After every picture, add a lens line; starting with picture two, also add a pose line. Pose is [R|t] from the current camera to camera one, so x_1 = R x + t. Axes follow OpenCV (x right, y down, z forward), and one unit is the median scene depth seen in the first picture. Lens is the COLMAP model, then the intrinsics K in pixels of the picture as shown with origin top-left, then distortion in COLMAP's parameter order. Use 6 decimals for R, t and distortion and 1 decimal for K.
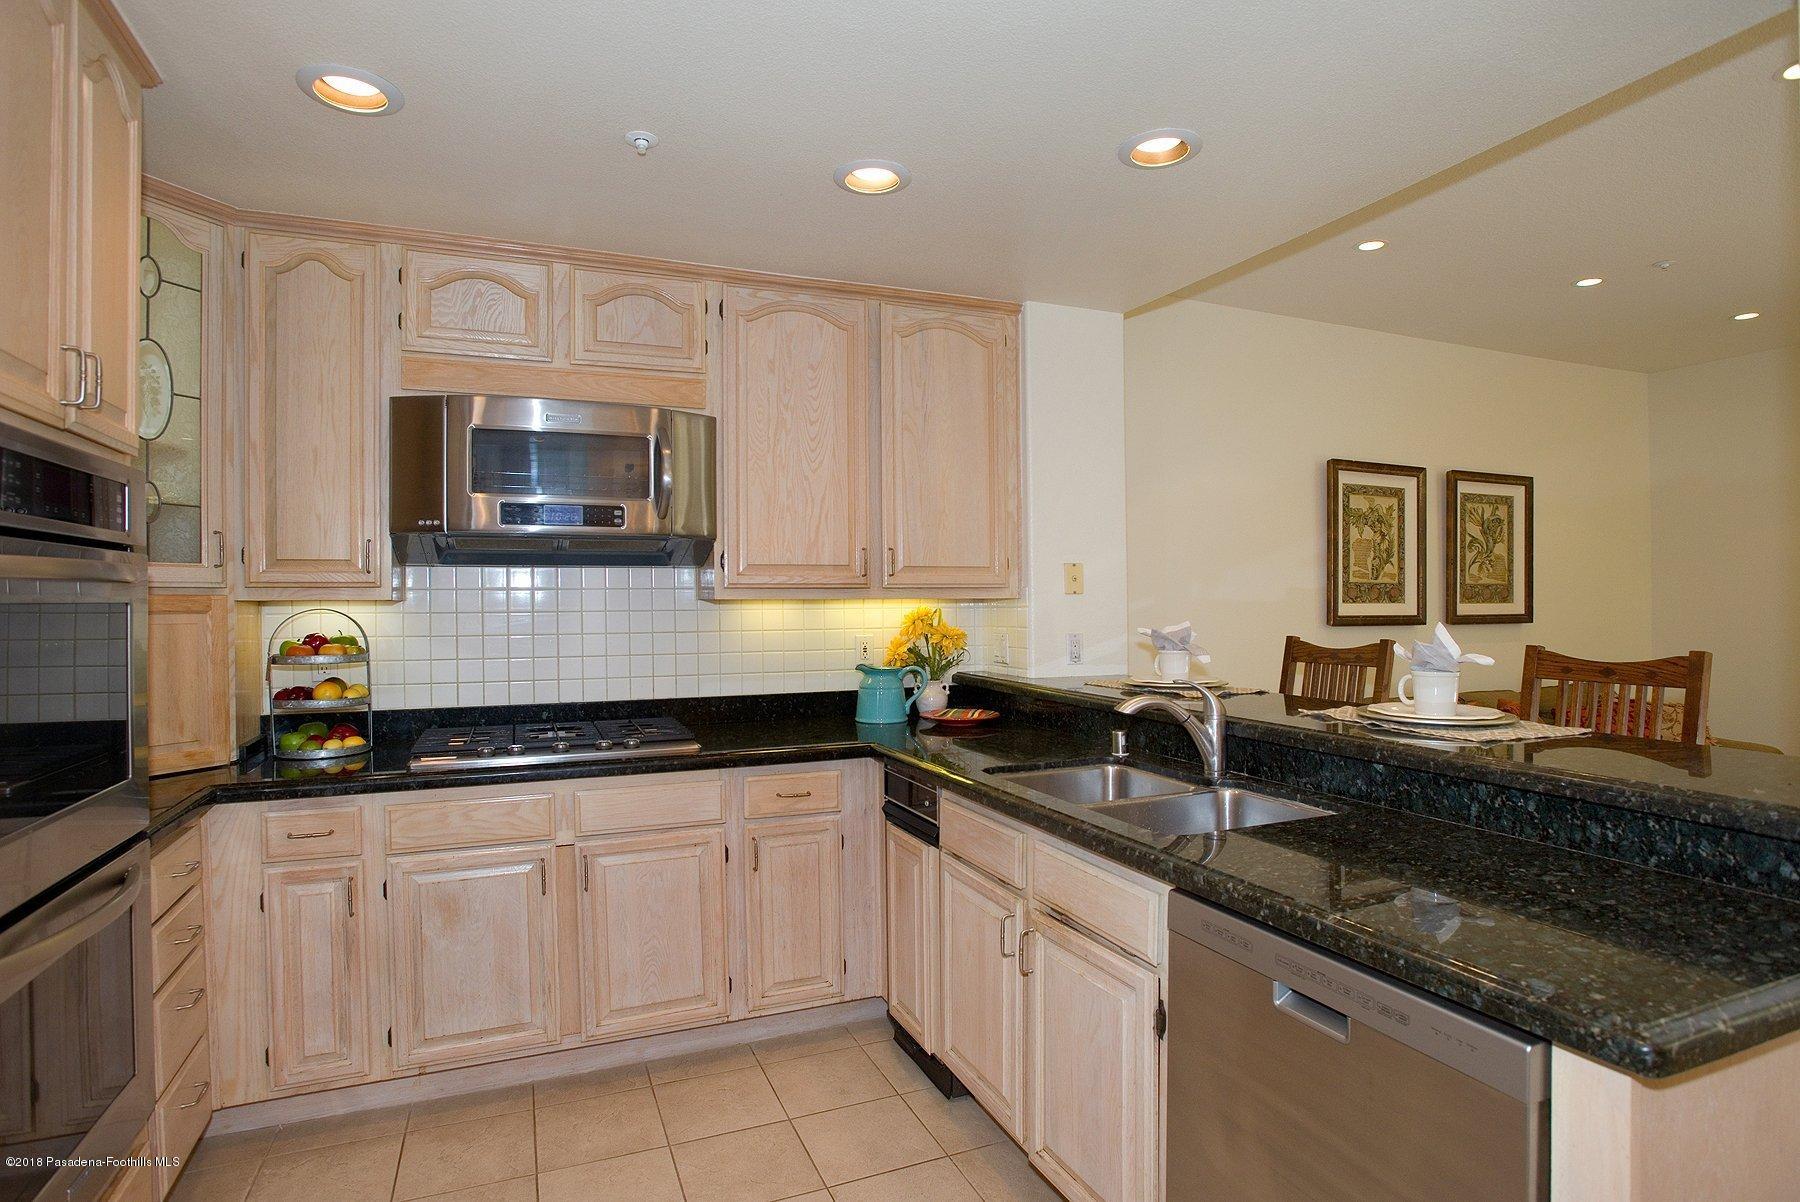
lens RADIAL K [[953.2, 0, 902.0], [0, 953.2, 614.2], [0, 0, 1]] dist [-0.057768, 0.000506]
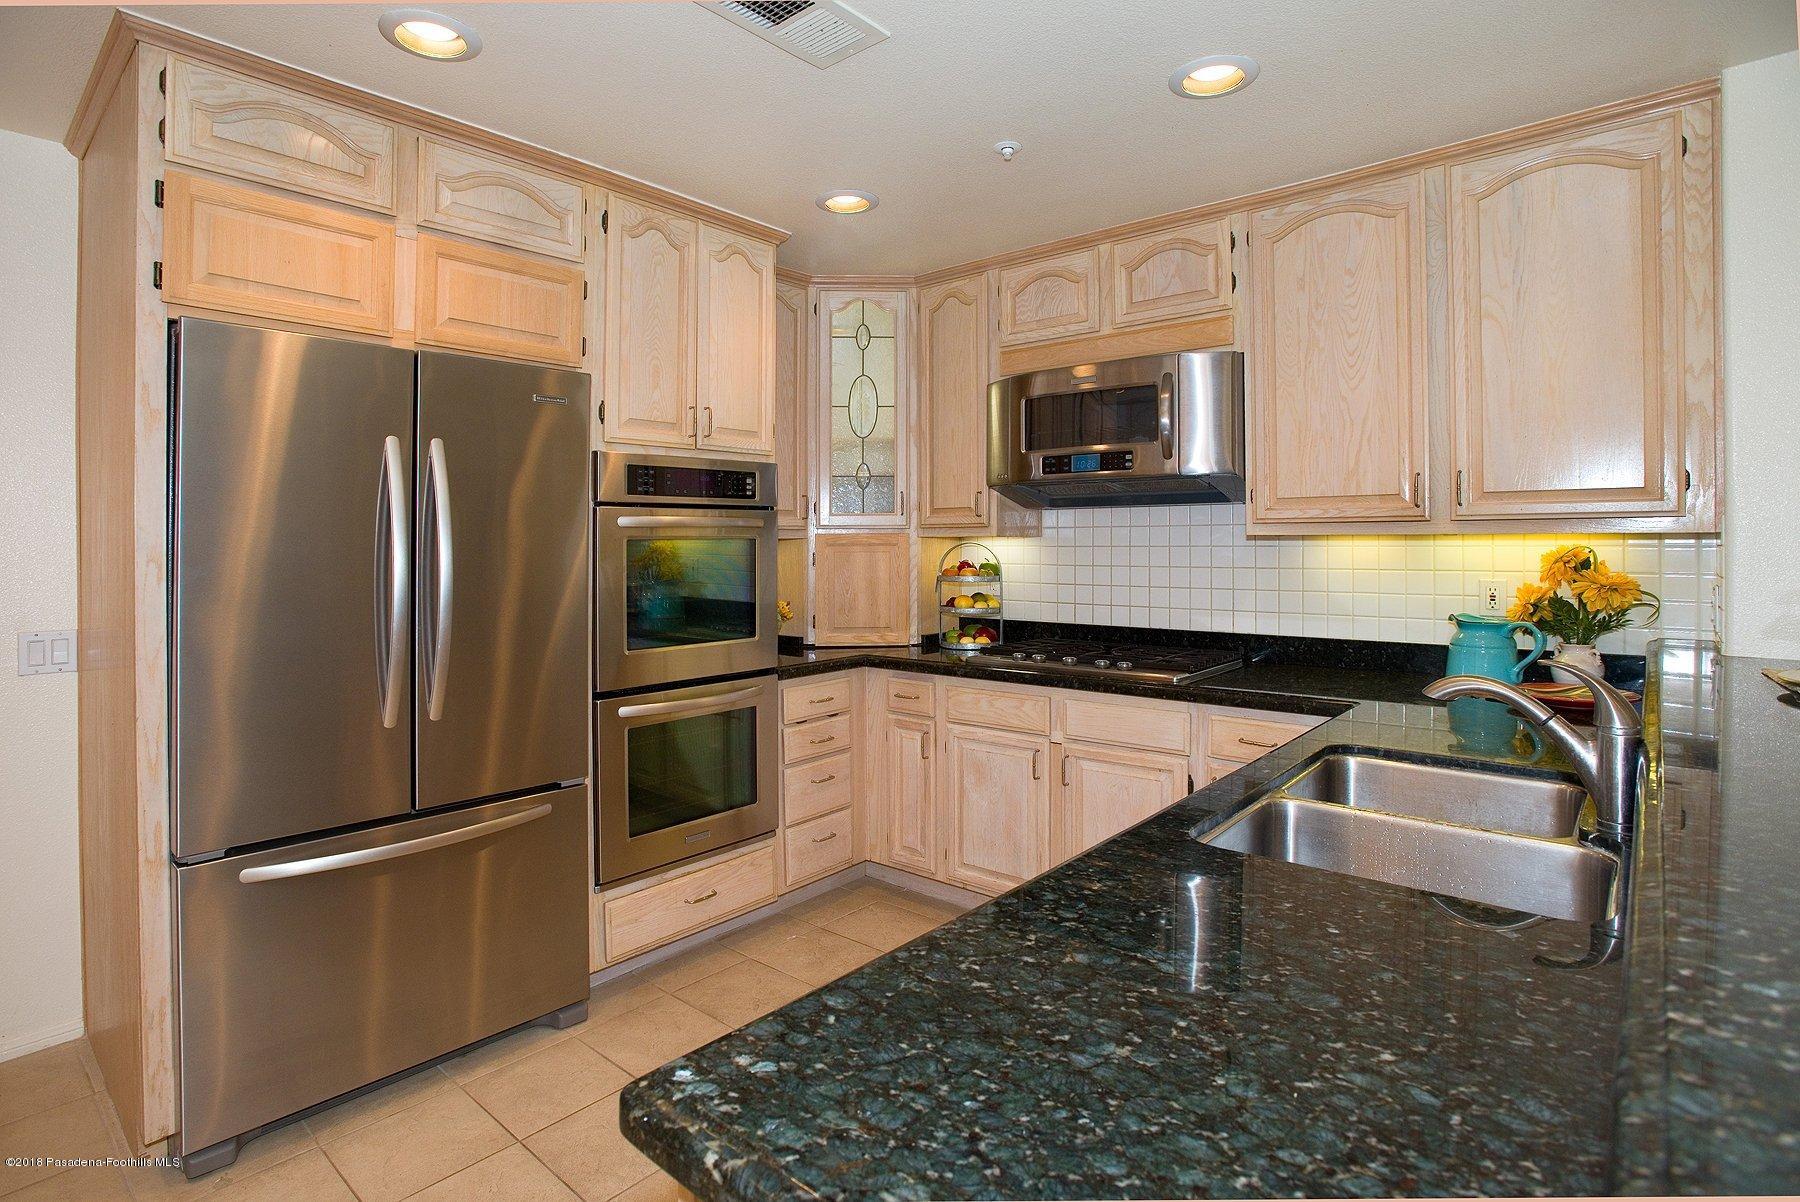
lens RADIAL K [[926.6, 0, 905.0], [0, 926.6, 549.3], [0, 0, 1]] dist [-0.037345, 0.000906]
pose [[0.439777, 0.012228, -0.898024, 0.550677], [-0.008890, 0.999918, 0.009262, -0.007398], [0.898063, 0.003910, 0.439849, 0.286851]]
